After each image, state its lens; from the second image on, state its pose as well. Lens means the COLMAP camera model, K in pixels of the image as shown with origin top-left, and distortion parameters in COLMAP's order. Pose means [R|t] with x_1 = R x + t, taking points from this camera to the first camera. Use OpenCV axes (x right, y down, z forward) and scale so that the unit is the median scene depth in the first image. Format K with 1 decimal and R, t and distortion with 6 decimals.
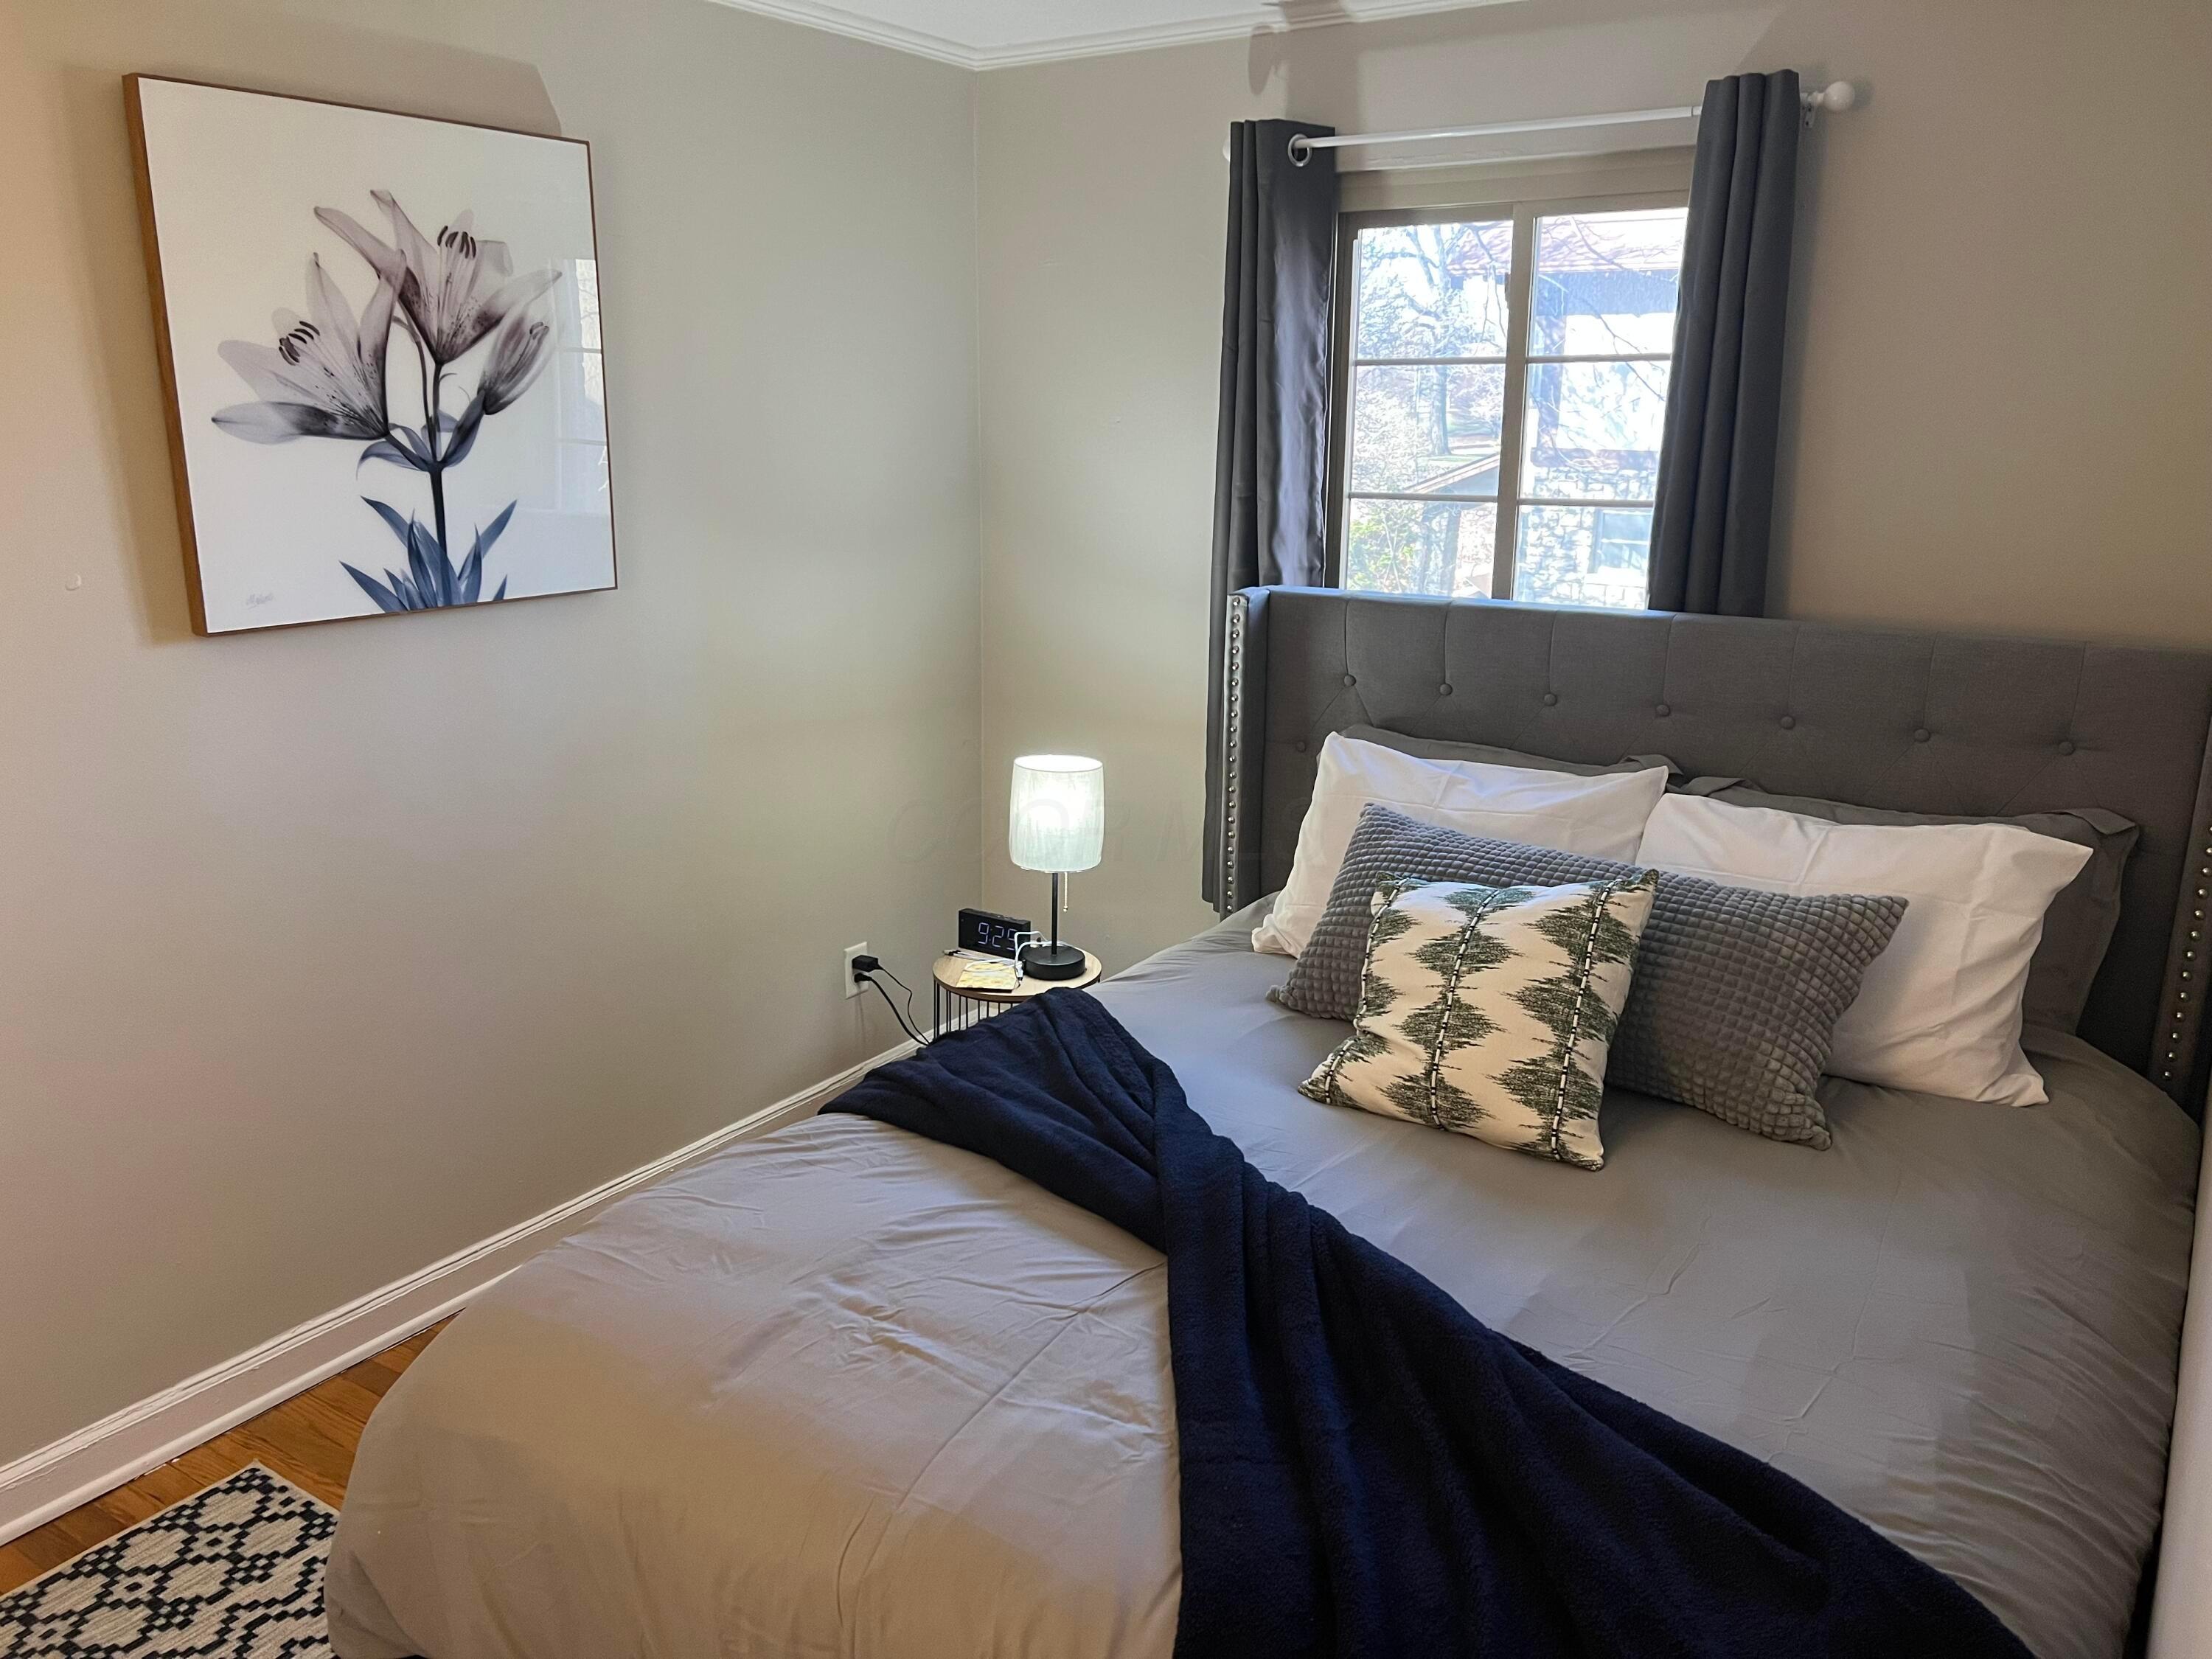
lens RADIAL K [[1670.4, 0, 1097.9], [0, 1670.4, 836.5], [0, 0, 1]] dist [0.061724, -0.056145]
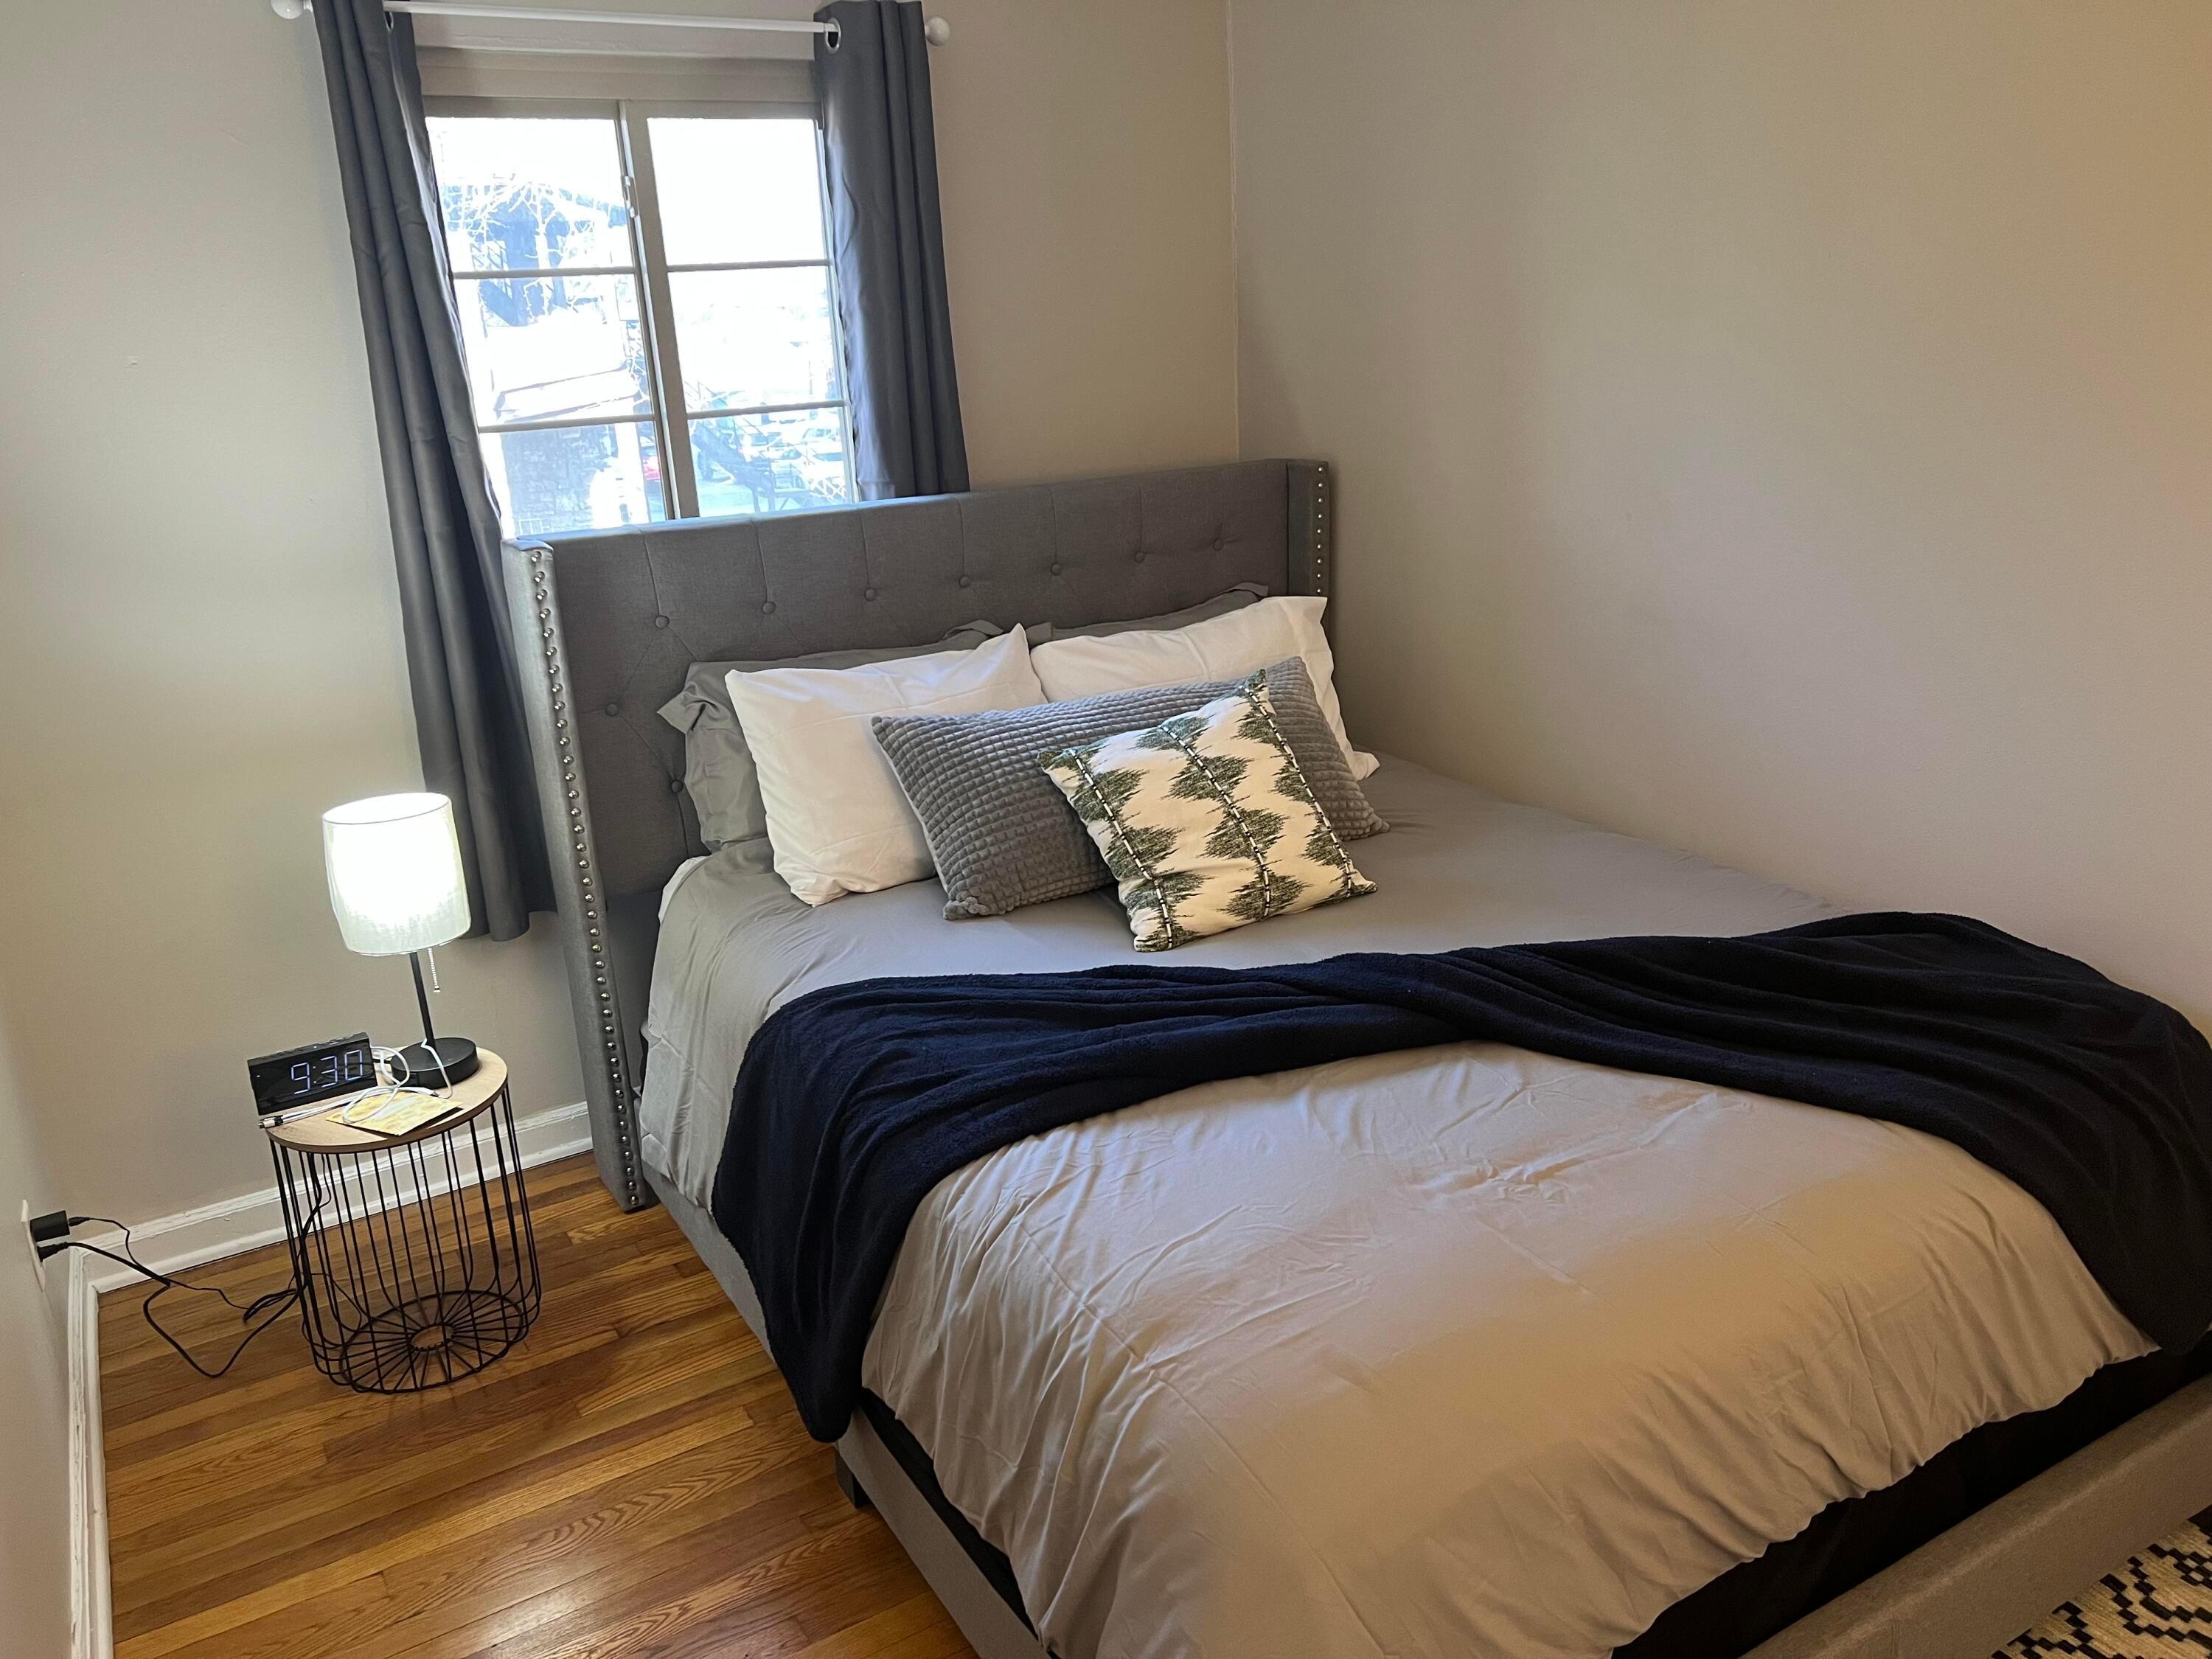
lens RADIAL K [[1670.4, 0, 1097.9], [0, 1670.4, 836.5], [0, 0, 1]] dist [0.061724, -0.056145]
pose [[0.419801, -0.301531, 0.856064, -0.699153], [0.273456, 0.941393, 0.197488, -0.120737], [-0.865441, 0.151190, 0.477653, 0.450688]]
